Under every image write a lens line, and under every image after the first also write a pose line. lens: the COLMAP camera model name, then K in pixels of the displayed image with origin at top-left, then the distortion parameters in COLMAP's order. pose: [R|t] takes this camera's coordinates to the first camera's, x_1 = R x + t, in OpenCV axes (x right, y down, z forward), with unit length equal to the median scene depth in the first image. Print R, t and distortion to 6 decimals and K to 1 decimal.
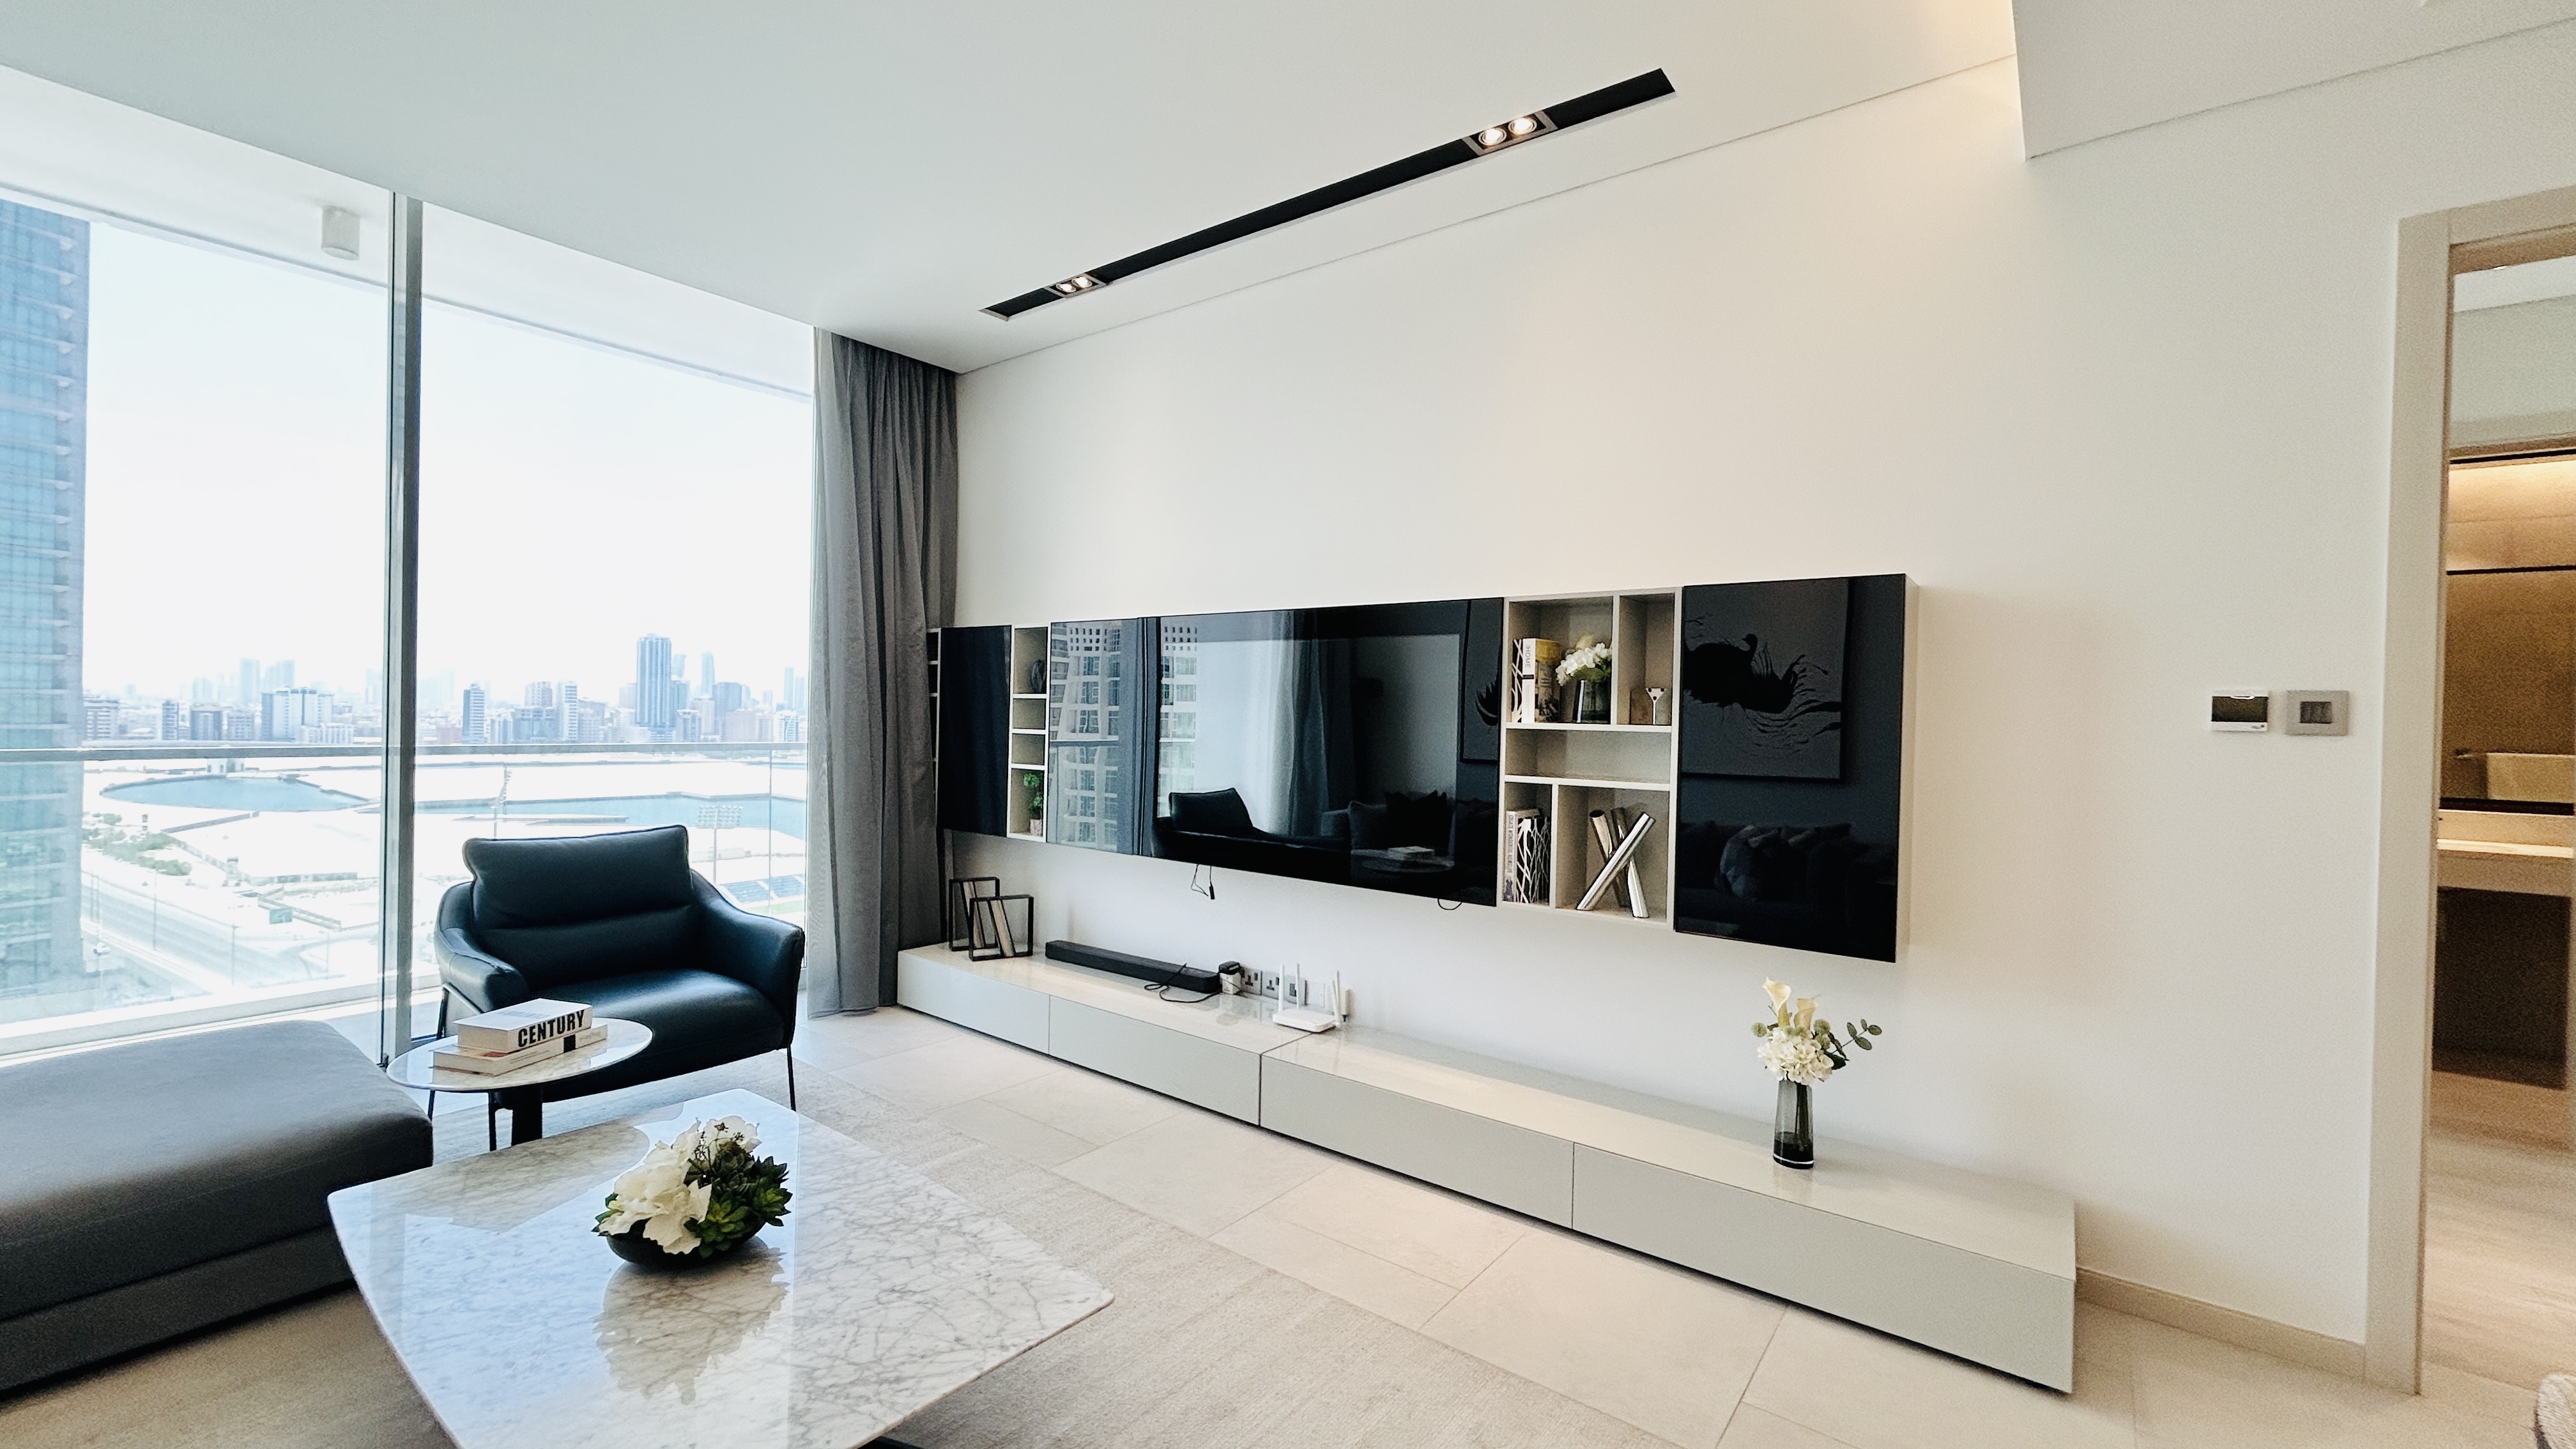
lens RADIAL K [[1030.8, 0, 1280.3], [0, 1030.8, 724.3], [0, 0, 1]] dist [0.010426, 0.000022]
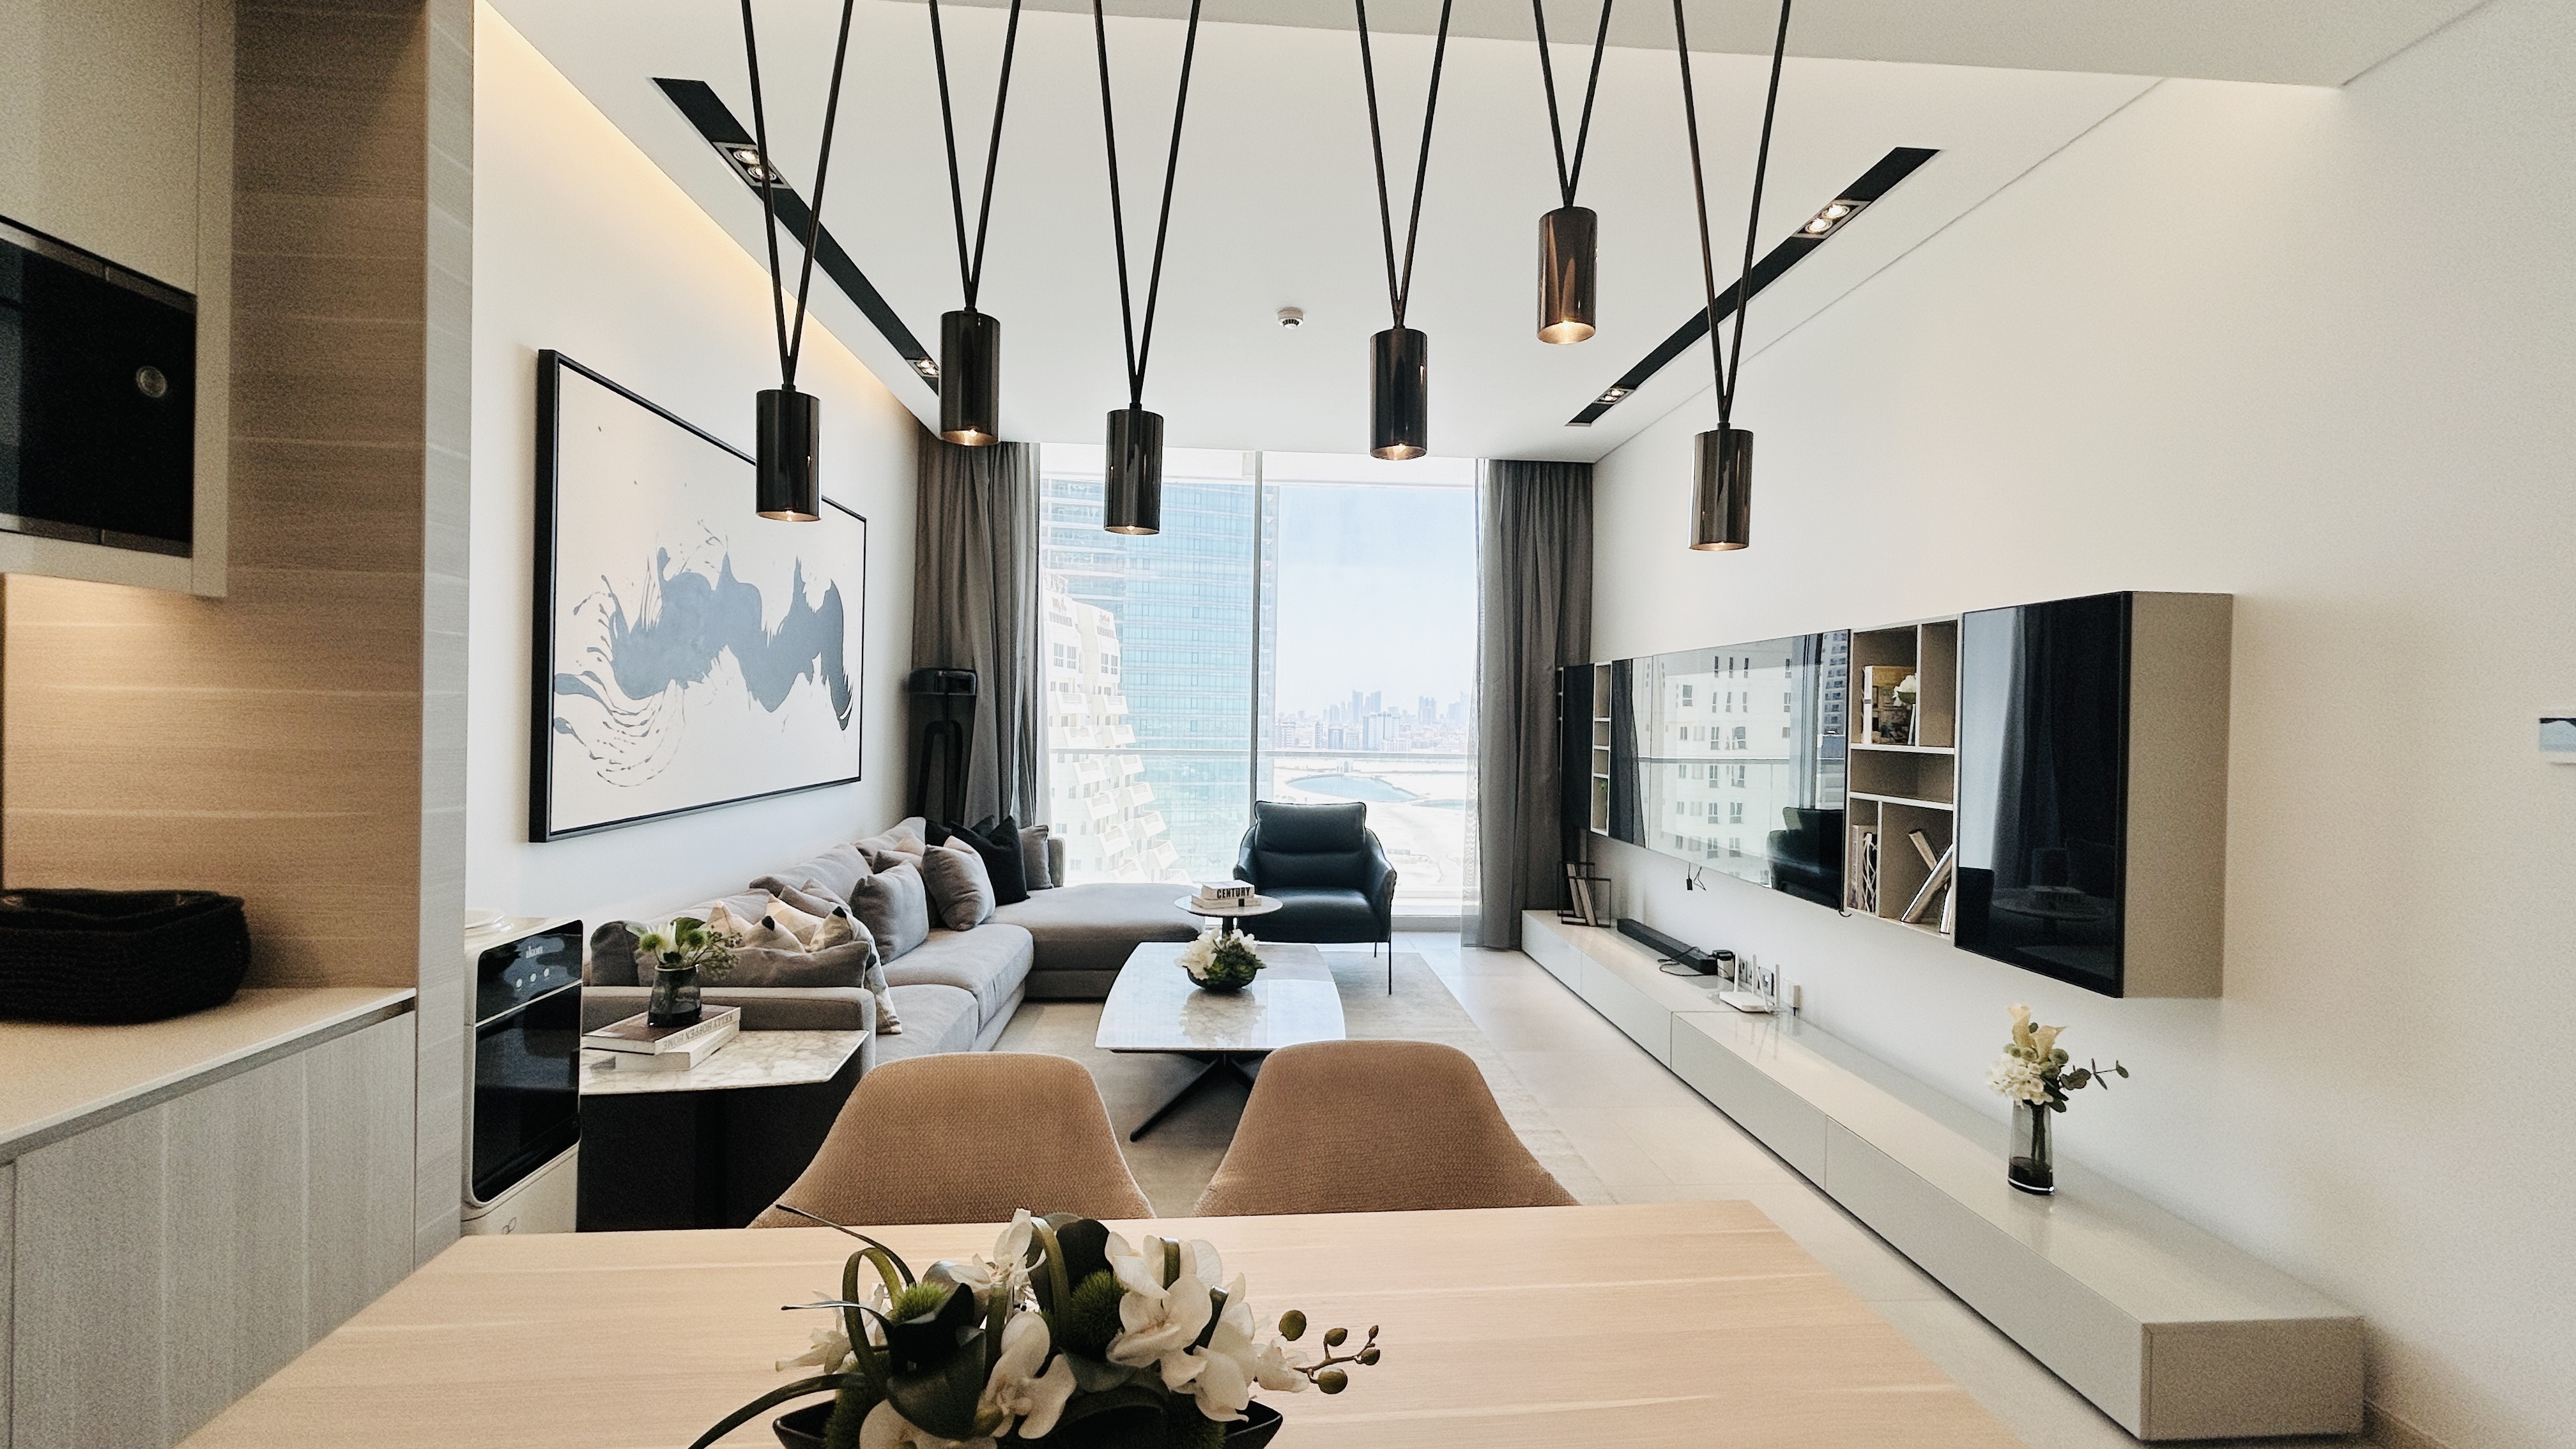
lens RADIAL K [[1030.8, 0, 1286.8], [0, 1030.8, 726.2], [0, 0, 1]] dist [0.010426, 0.000022]
pose [[0.656599, -0.002907, -0.754234, 0.629906], [-0.009250, 0.999886, -0.011906, -0.000921], [0.754183, 0.014794, 0.656498, -0.162234]]
